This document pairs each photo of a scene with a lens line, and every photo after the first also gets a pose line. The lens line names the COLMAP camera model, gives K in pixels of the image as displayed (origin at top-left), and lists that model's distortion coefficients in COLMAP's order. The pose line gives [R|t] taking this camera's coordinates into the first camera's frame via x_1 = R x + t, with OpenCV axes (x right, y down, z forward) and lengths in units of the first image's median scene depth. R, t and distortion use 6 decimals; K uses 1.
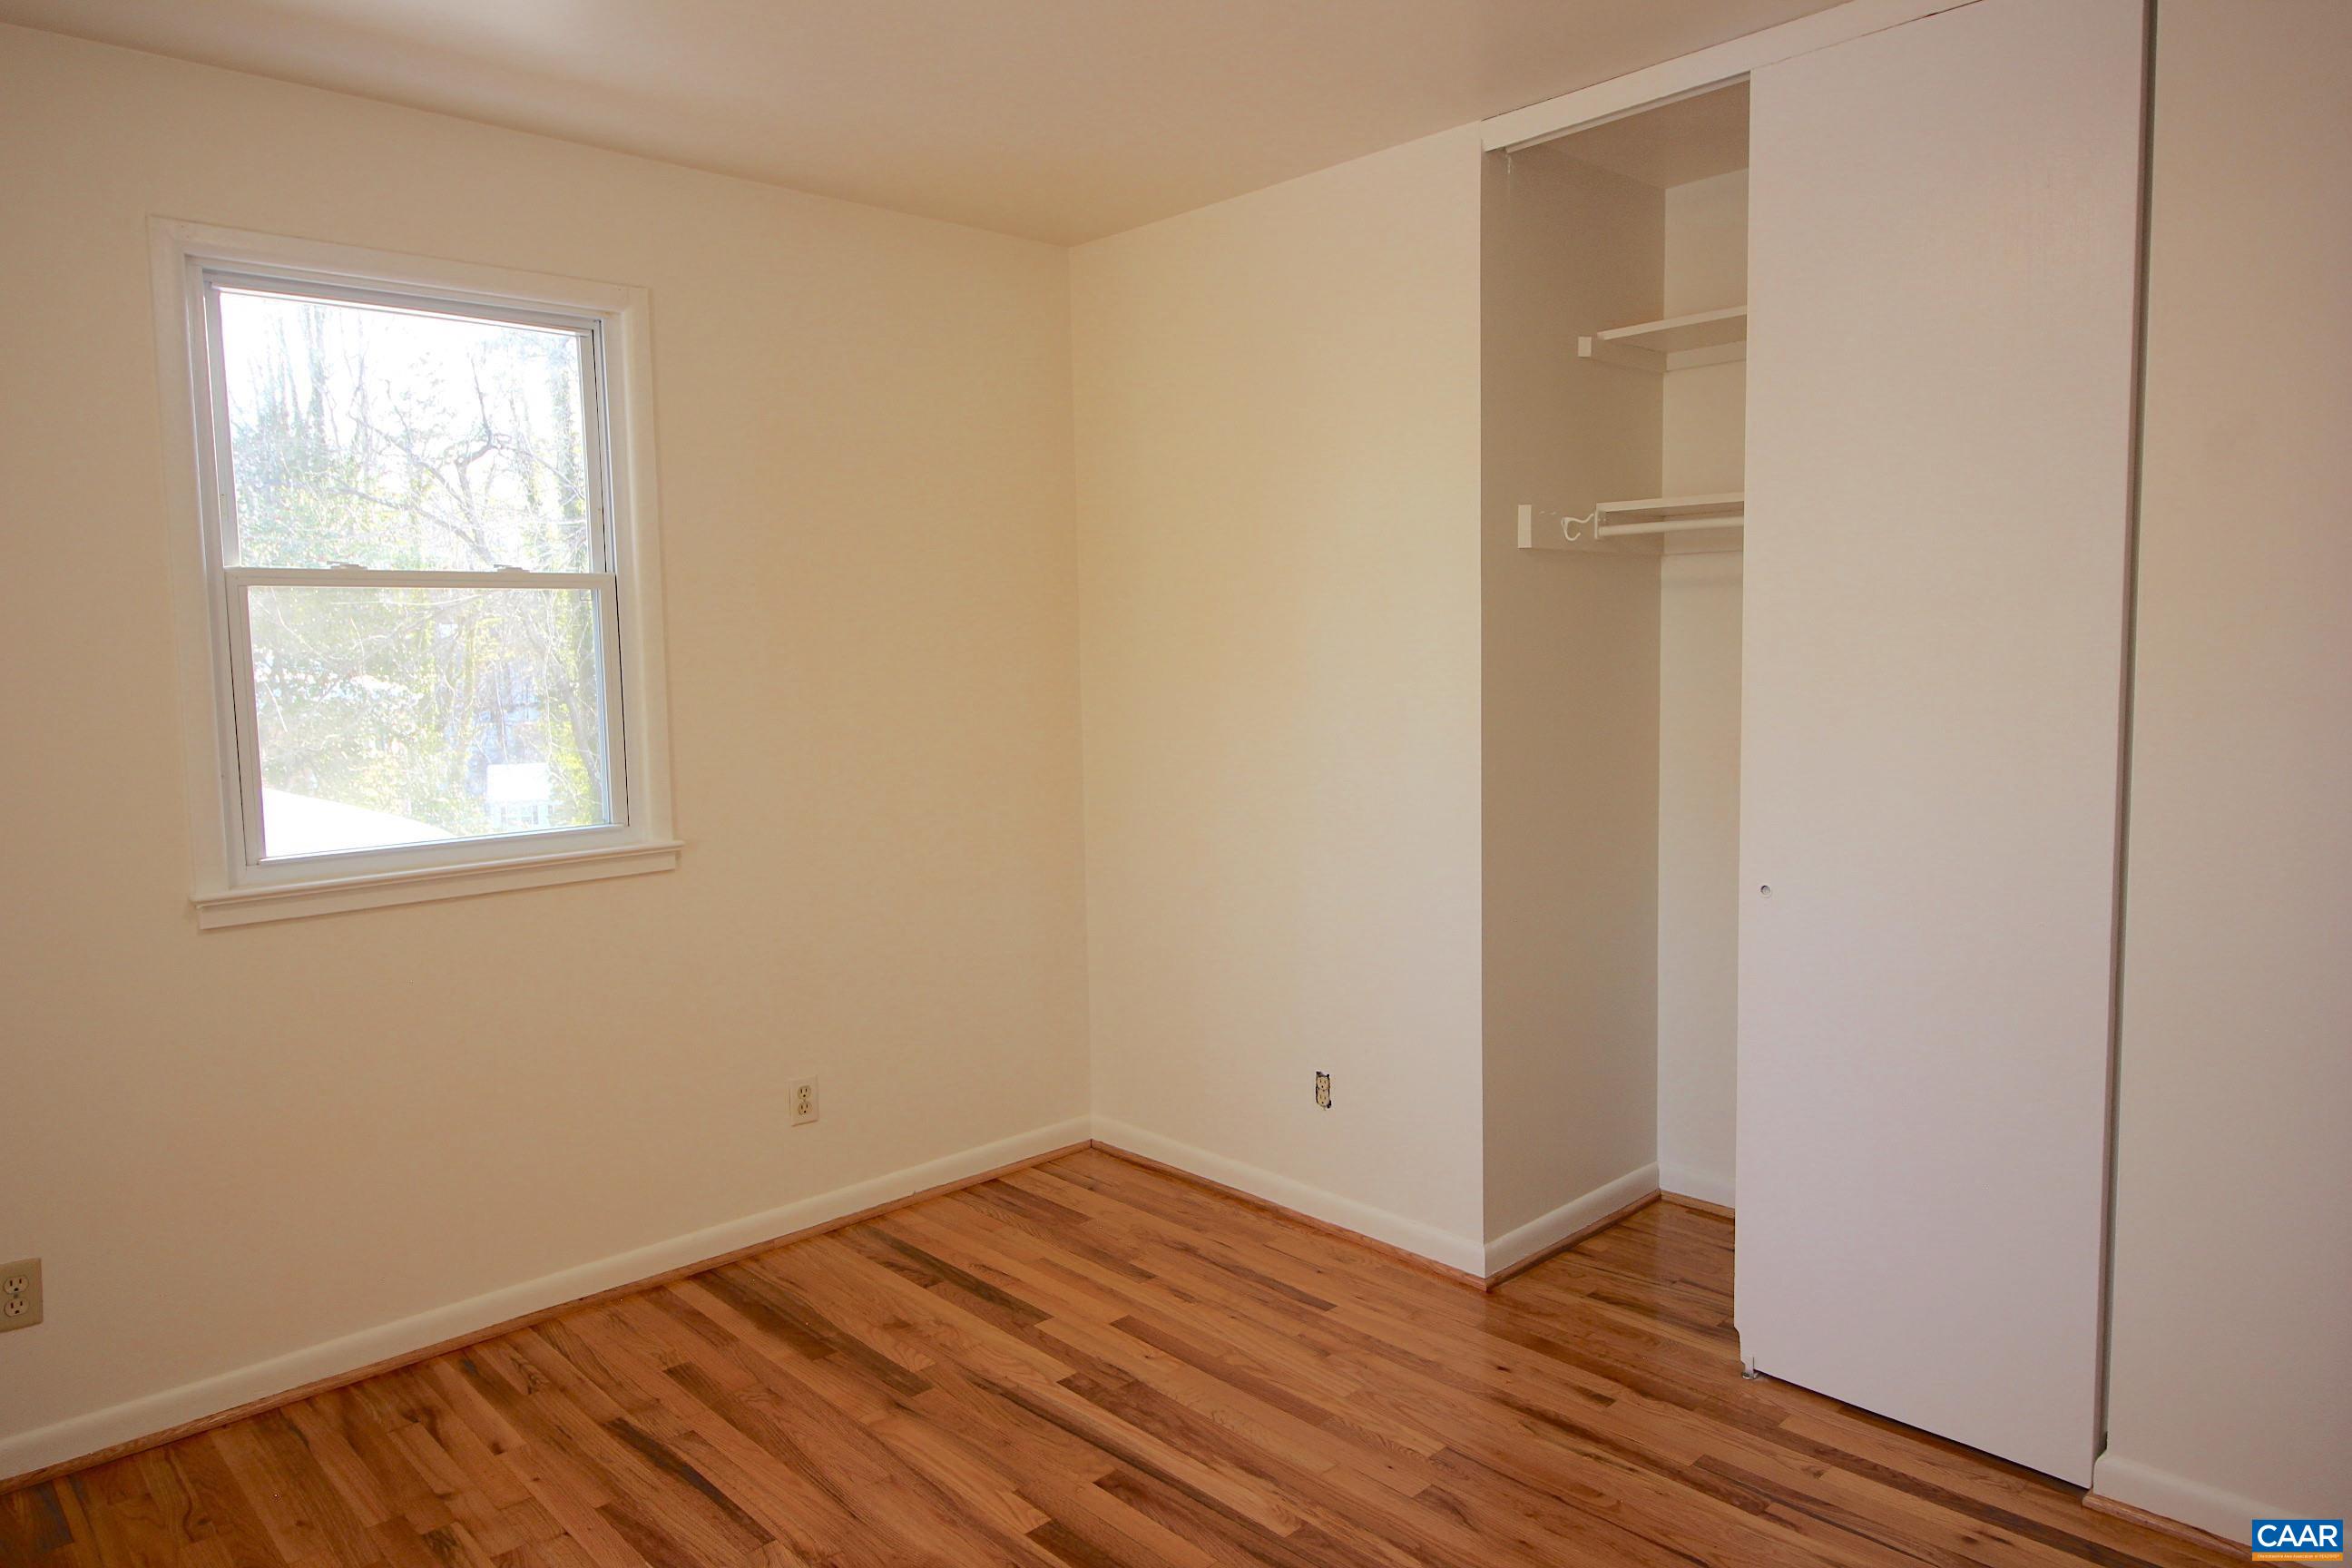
lens RADIAL K [[1513.9, 0, 1178.7], [0, 1513.9, 772.8], [0, 0, 1]] dist [0.002561, -0.001831]
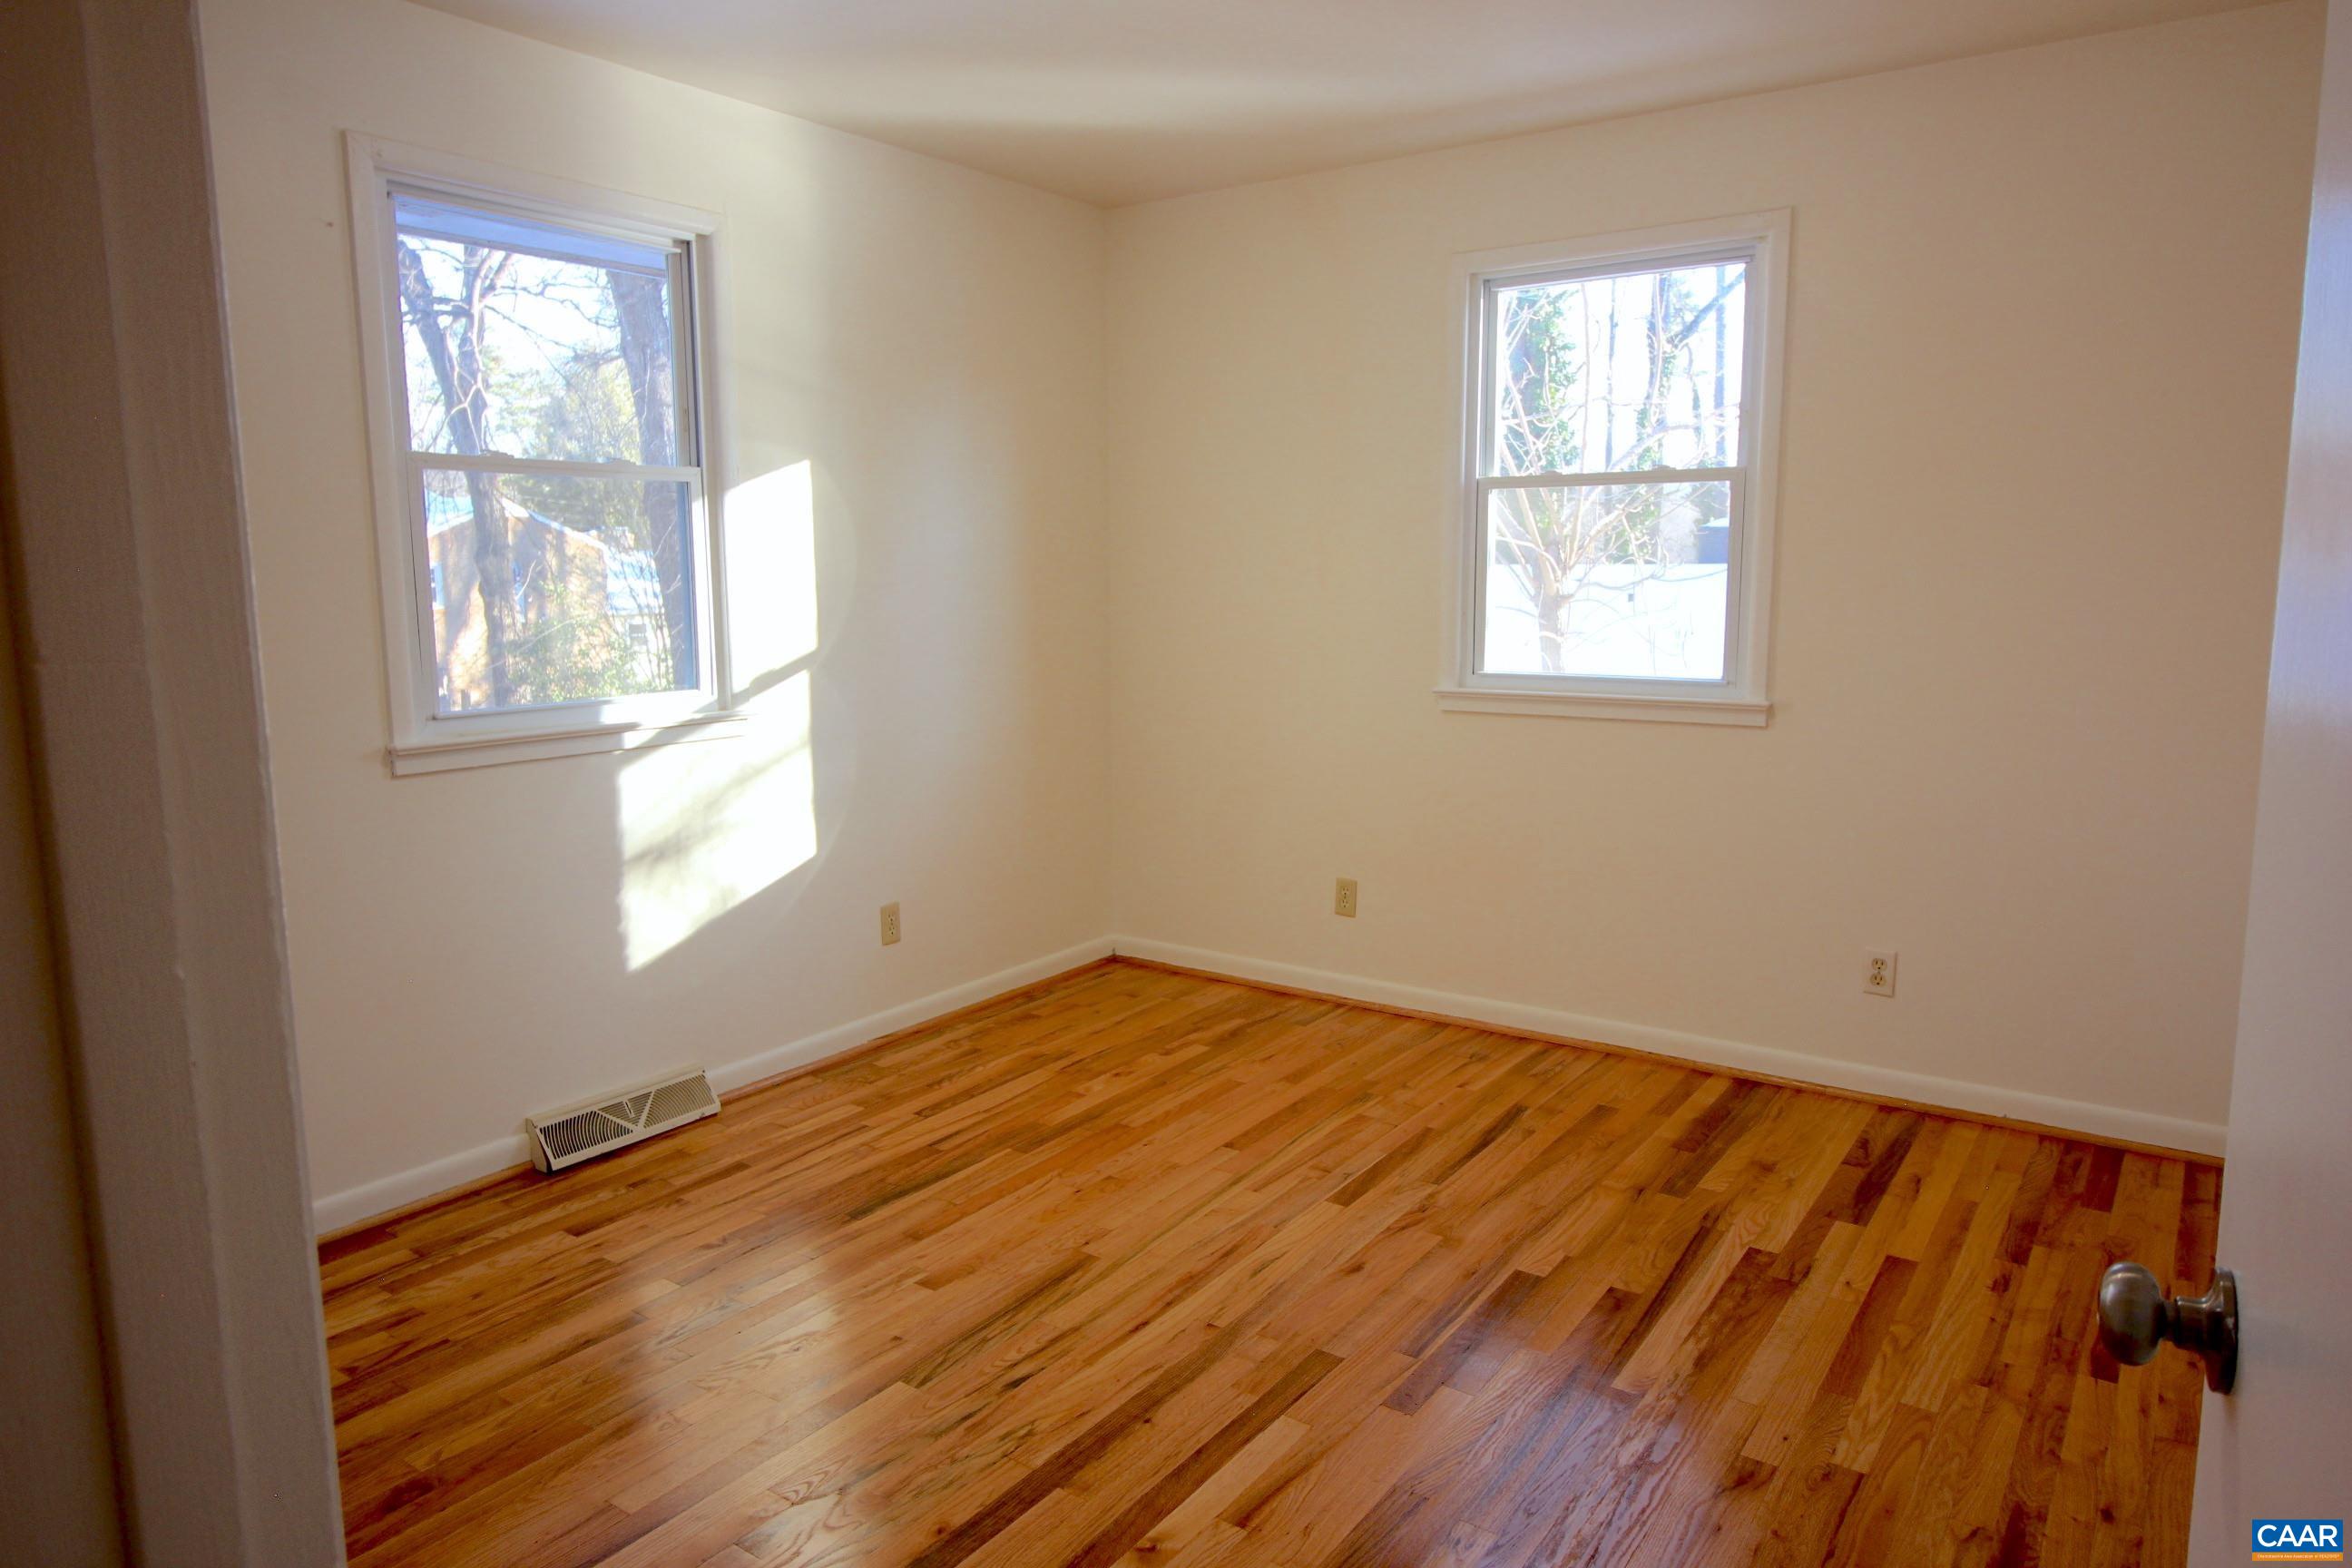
lens RADIAL K [[1513.9, 0, 1178.7], [0, 1513.9, 772.8], [0, 0, 1]] dist [0.002561, -0.001831]
pose [[0.186065, 0.152580, -0.970618, 0.776040], [-0.083135, 0.986771, 0.139182, -0.026739], [0.979014, 0.054795, 0.196288, 0.387461]]
